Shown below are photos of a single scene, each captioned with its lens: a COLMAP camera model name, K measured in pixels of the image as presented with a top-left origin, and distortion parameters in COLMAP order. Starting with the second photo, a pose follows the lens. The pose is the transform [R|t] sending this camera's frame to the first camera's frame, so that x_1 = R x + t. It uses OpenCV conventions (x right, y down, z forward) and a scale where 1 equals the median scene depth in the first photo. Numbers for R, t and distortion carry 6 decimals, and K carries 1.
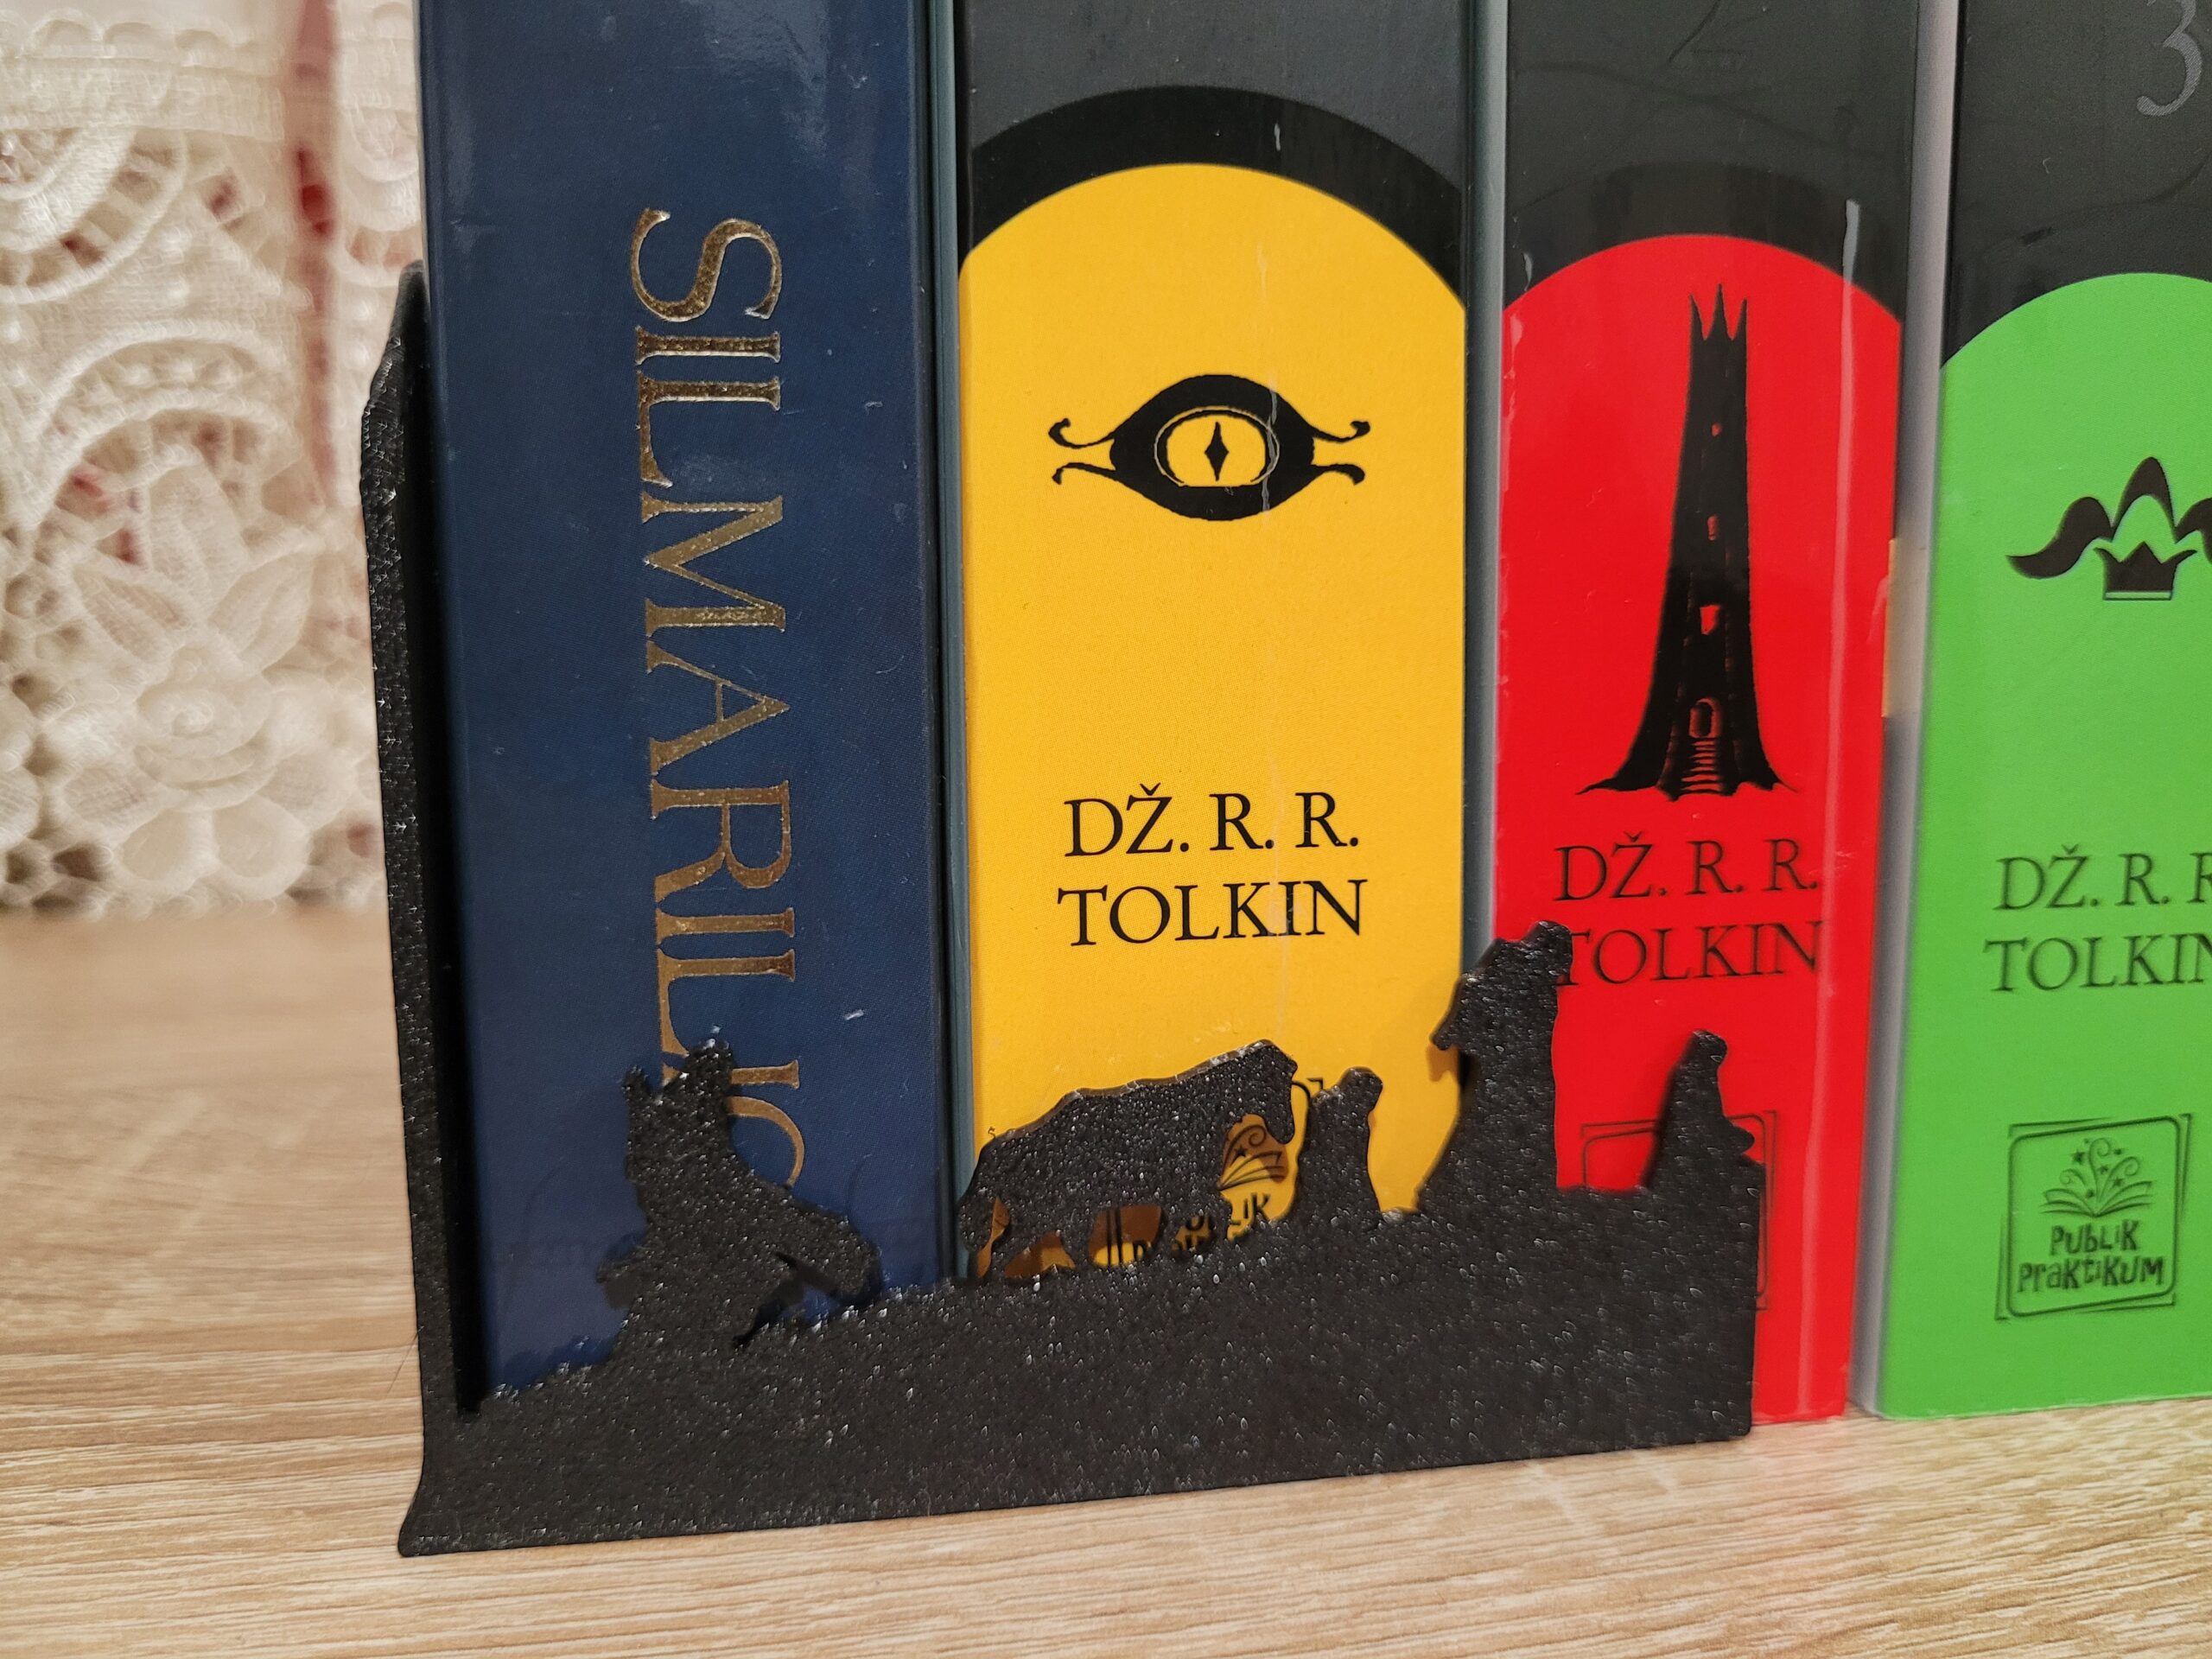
lens RADIAL K [[1791.5, 0, 1111.4], [0, 1791.5, 795.4], [0, 0, 1]] dist [-0.045153, 0.001687]
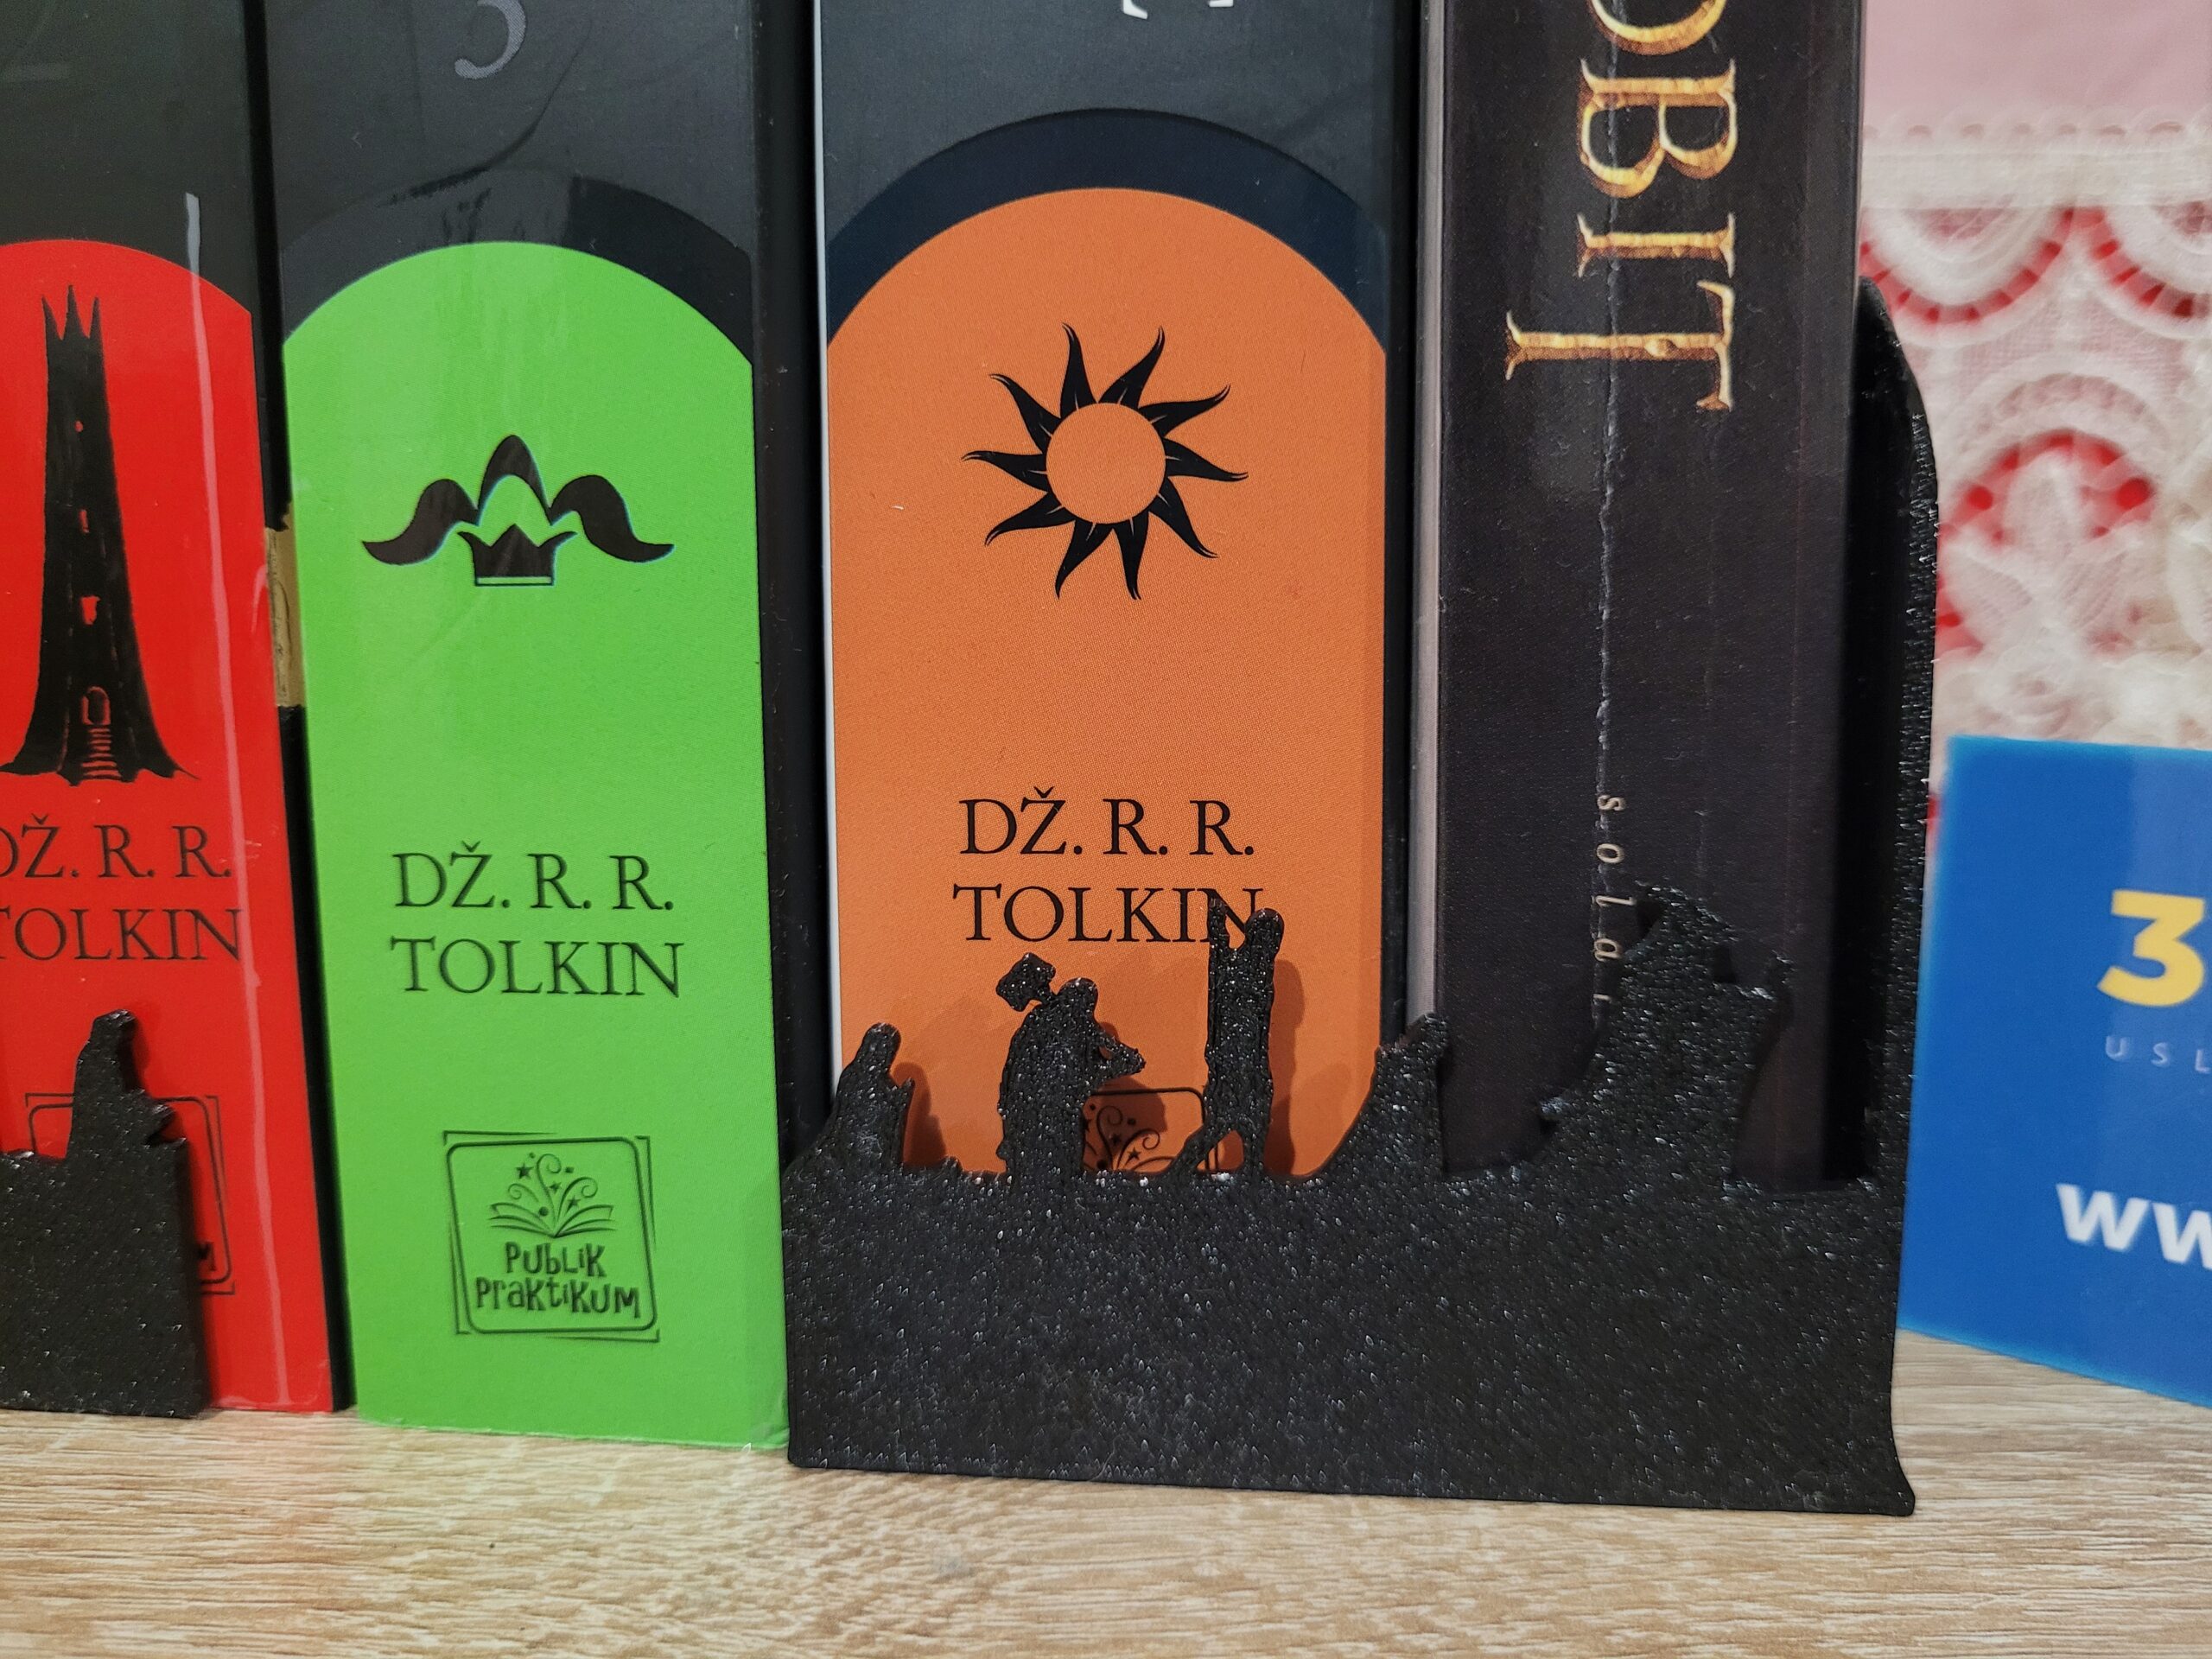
lens RADIAL K [[1755.8, 0, 1118.6], [0, 1755.8, 780.2], [0, 0, 1]] dist [-0.046783, -0.002131]
pose [[0.972047, 0.021959, -0.233757, 1.127701], [-0.024887, 0.999644, -0.009584, -0.005398], [0.233463, 0.015134, 0.972248, 0.165530]]
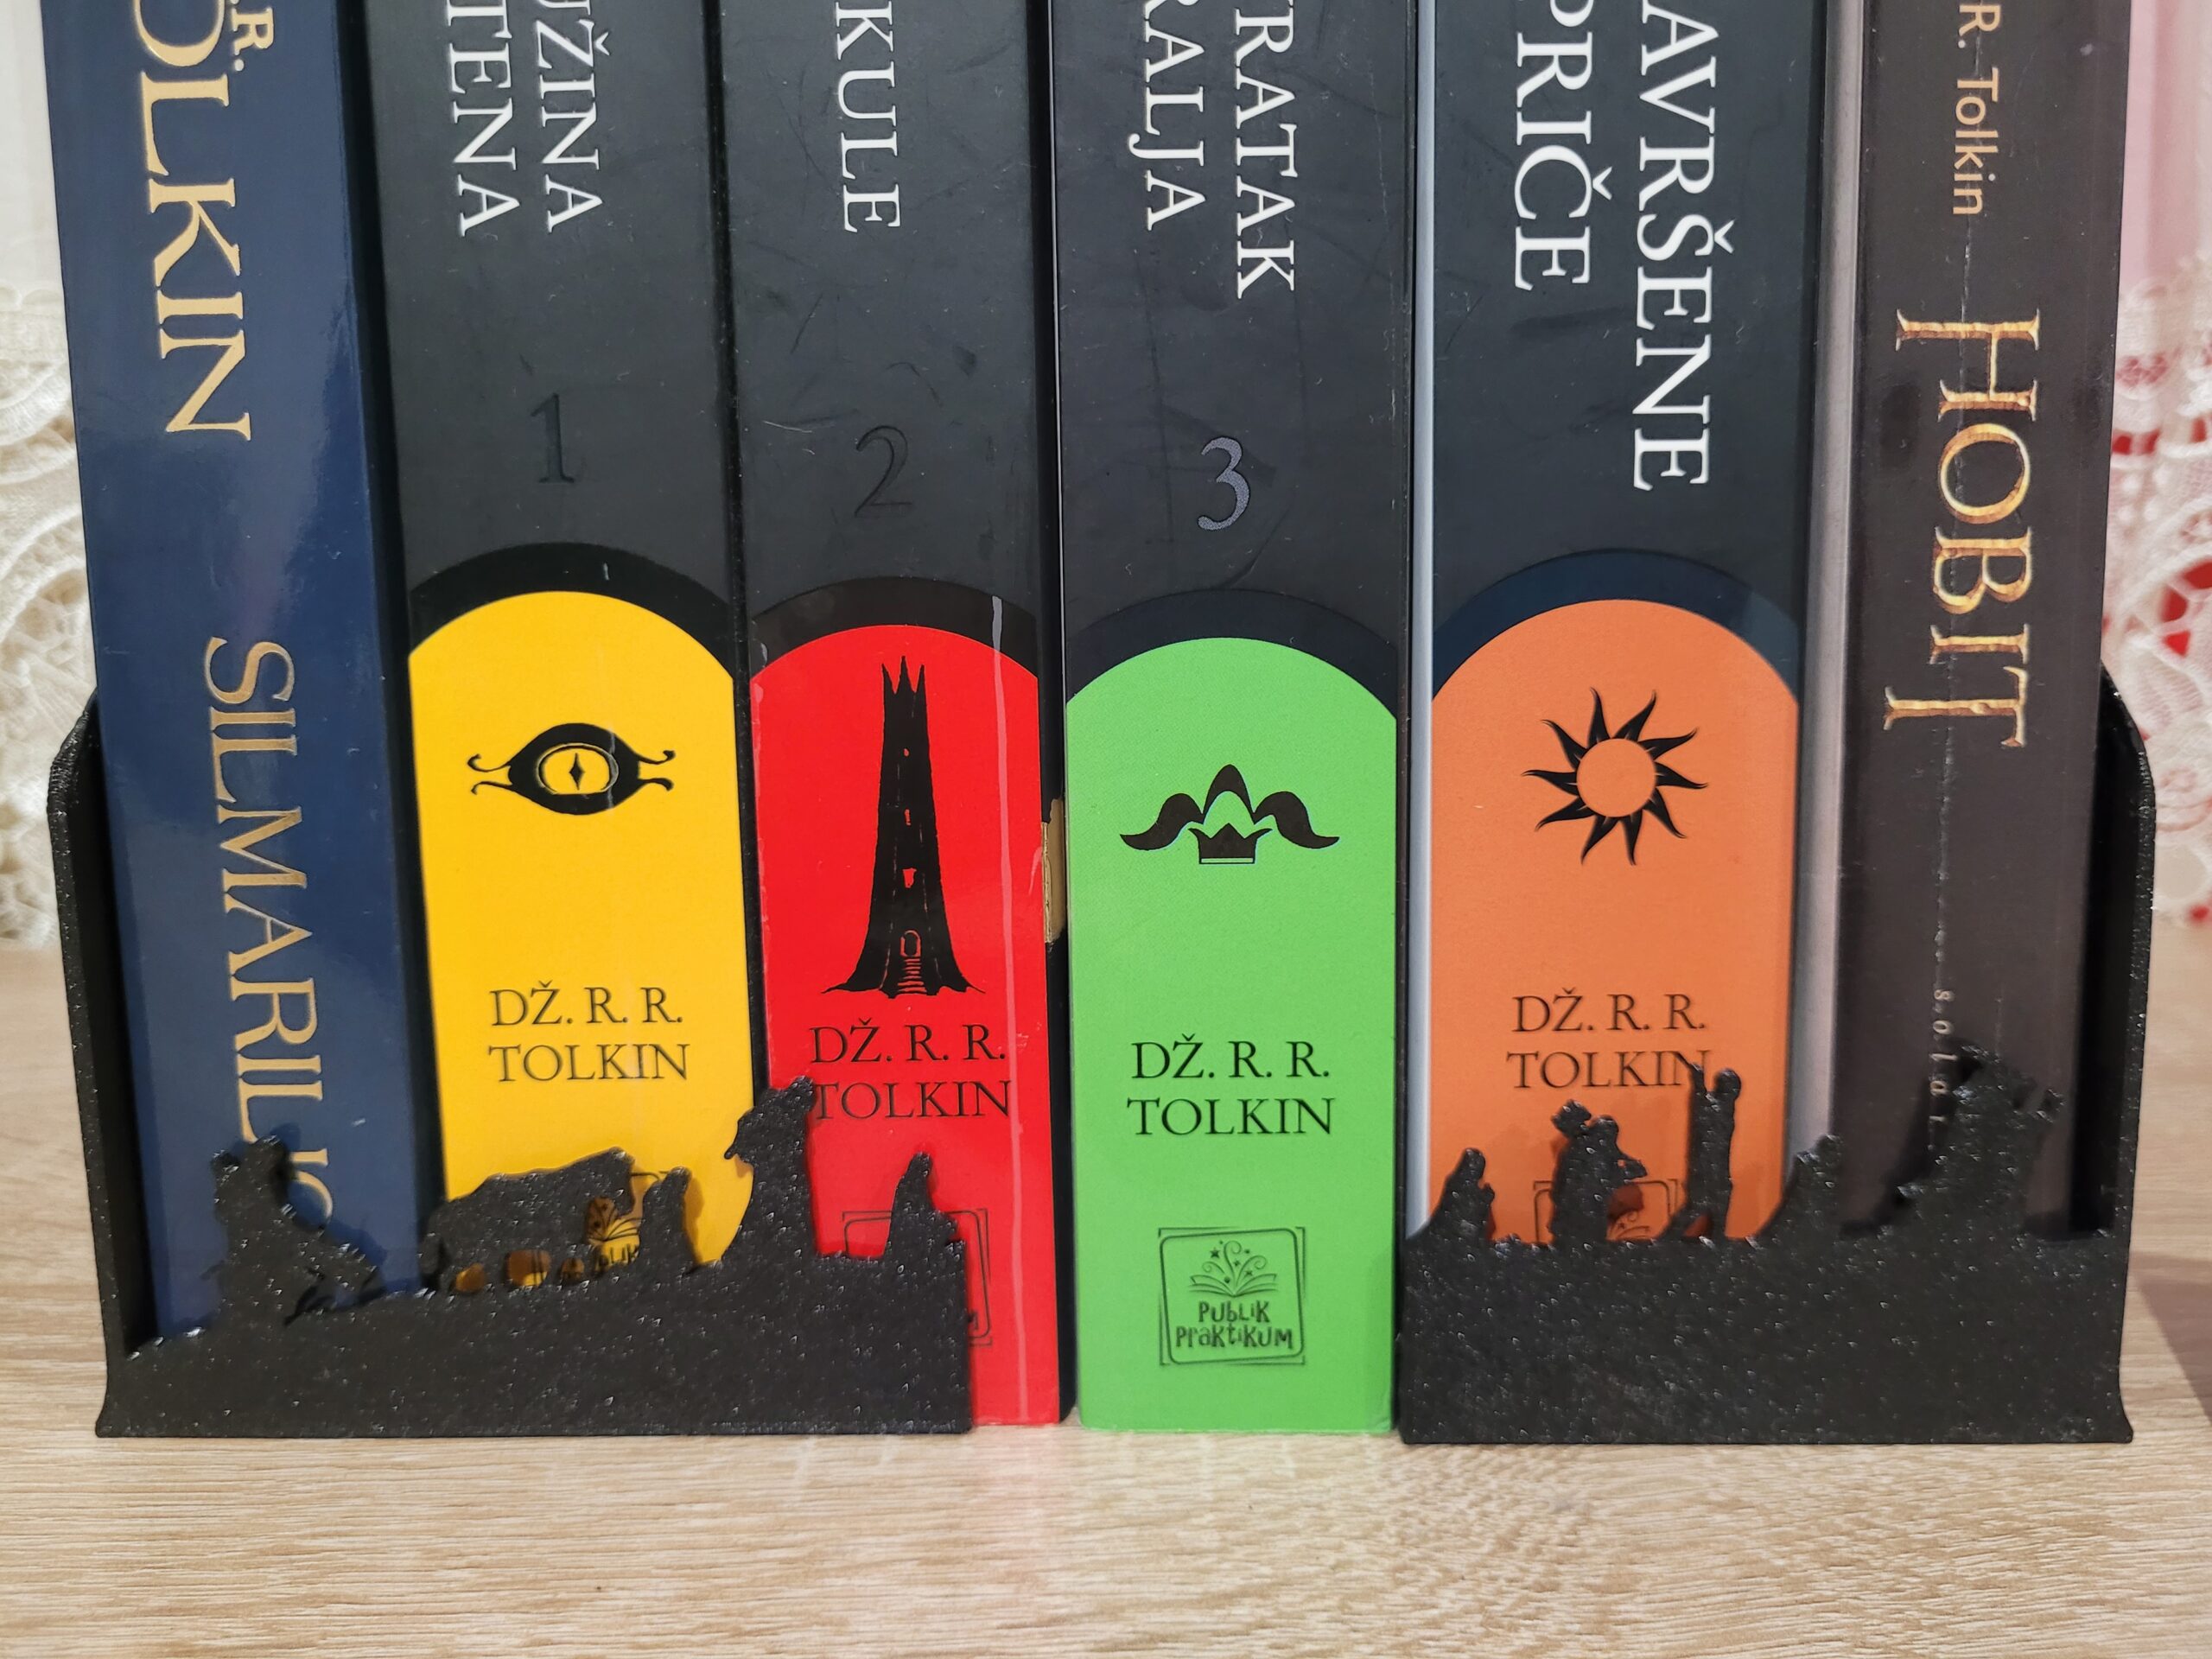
lens RADIAL K [[1717.6, 0, 1111.3], [0, 1717.6, 765.9], [0, 0, 1]] dist [-0.030192, -0.002340]
pose [[0.985614, 0.008847, -0.168778, 0.726852], [-0.009212, 0.999957, -0.001379, -0.188049], [0.168759, 0.002914, 0.985653, -0.372109]]
